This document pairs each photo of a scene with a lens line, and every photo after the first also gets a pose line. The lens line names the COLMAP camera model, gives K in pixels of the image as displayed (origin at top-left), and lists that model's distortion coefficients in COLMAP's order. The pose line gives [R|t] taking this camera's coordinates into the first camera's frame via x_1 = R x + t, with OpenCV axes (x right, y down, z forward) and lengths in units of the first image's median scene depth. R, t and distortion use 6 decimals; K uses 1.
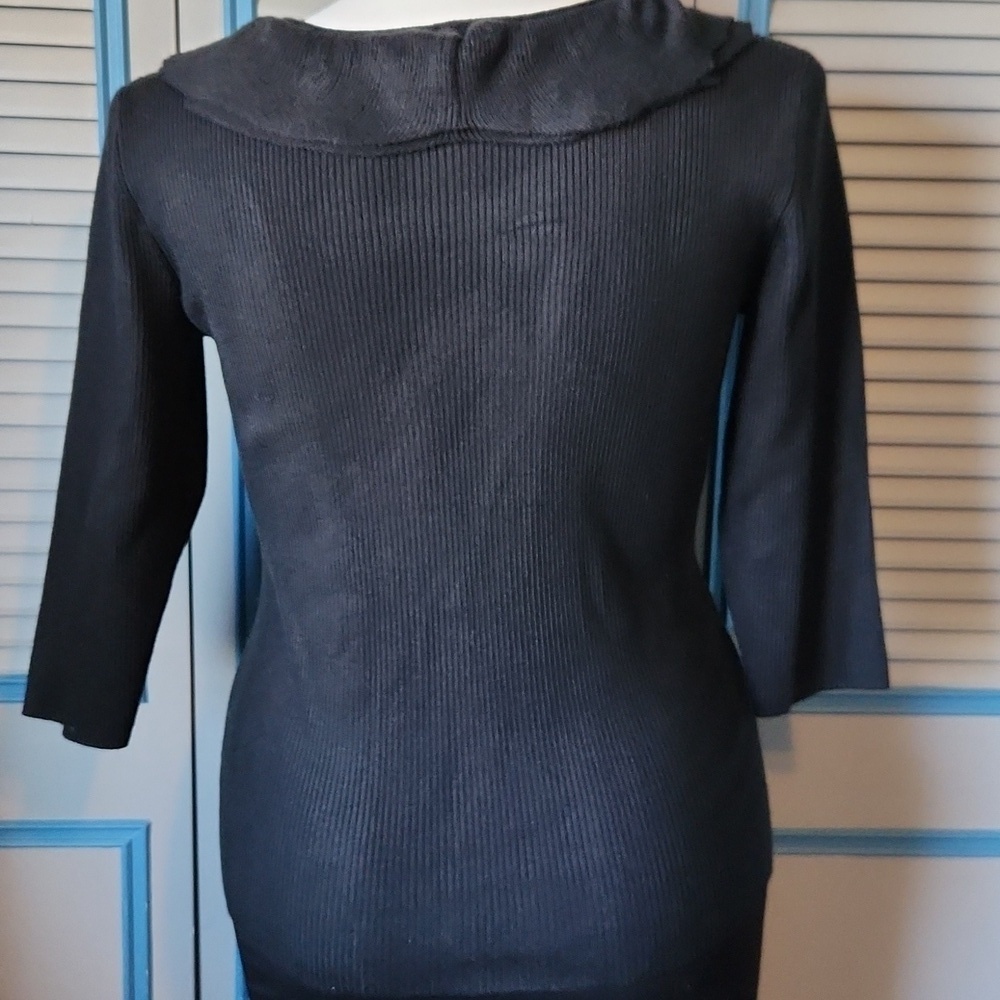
lens RADIAL K [[1399.9, 0, 486.8], [0, 1399.9, 477.7], [0, 0, 1]] dist [0.057871, 0.000000]
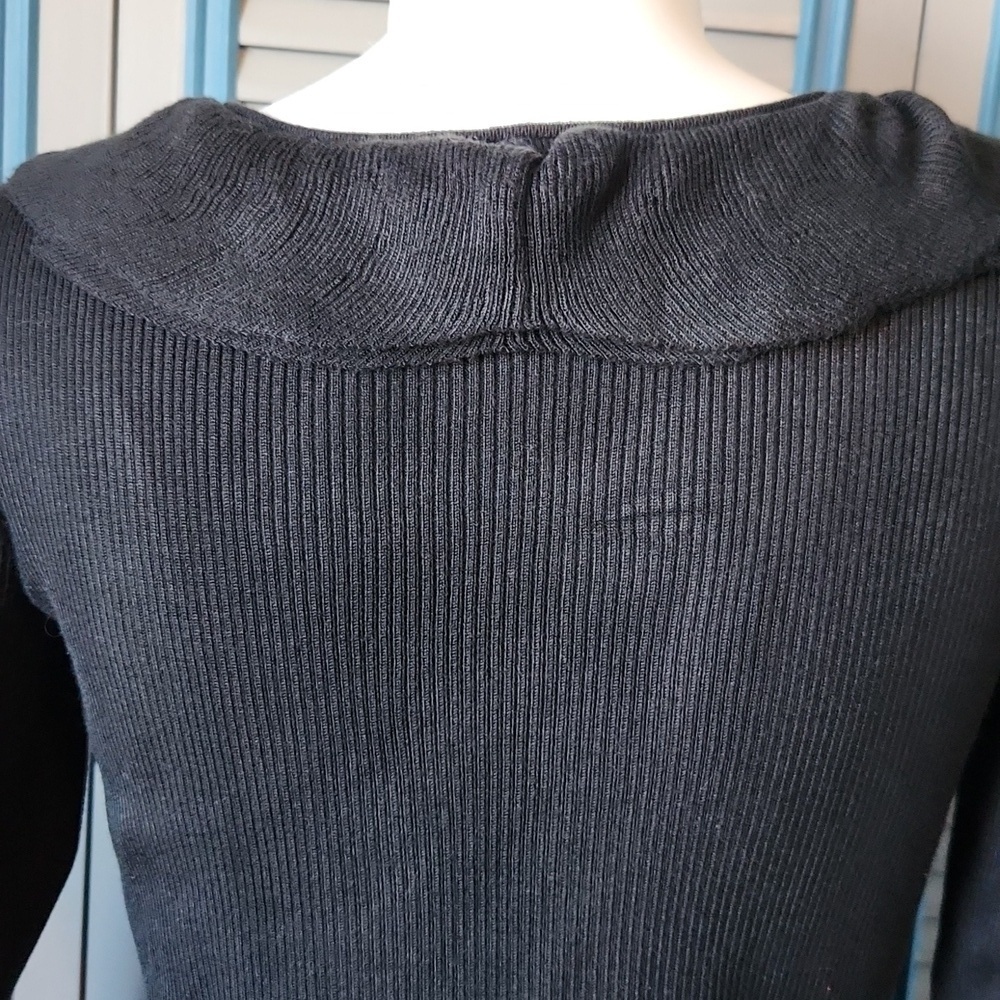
lens RADIAL K [[1399.9, 0, 511.2], [0, 1399.9, 479.0], [0, 0, 1]] dist [0.057871, 0.000000]
pose [[0.997985, 0.060319, -0.019710, -0.010584], [-0.061283, 0.996730, -0.052659, -0.157515], [0.016469, 0.053761, 0.998418, 0.462128]]
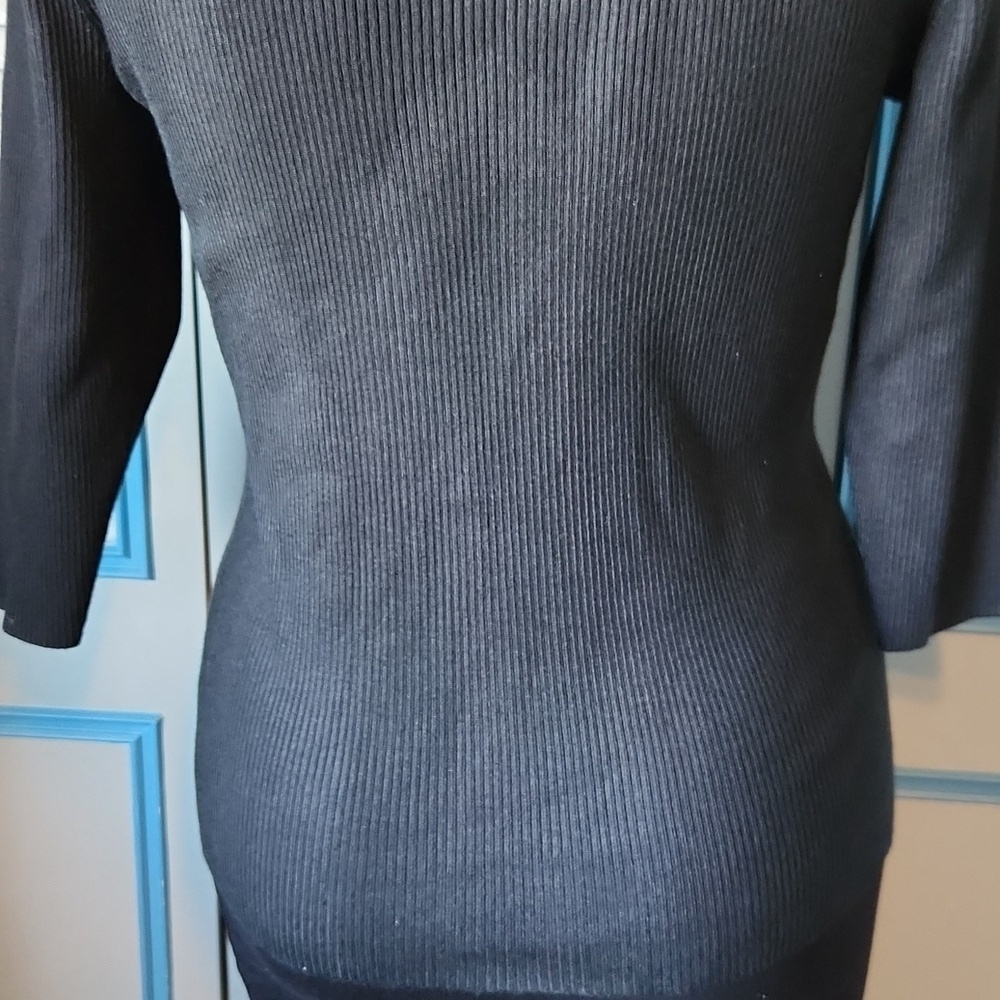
lens RADIAL K [[1399.9, 0, 518.5], [0, 1399.9, 491.3], [0, 0, 1]] dist [0.057871, 0.000000]
pose [[0.994194, 0.041440, -0.099304, 0.082231], [-0.029630, 0.992621, 0.117586, 0.001566], [0.103444, -0.113961, 0.988085, 0.282578]]
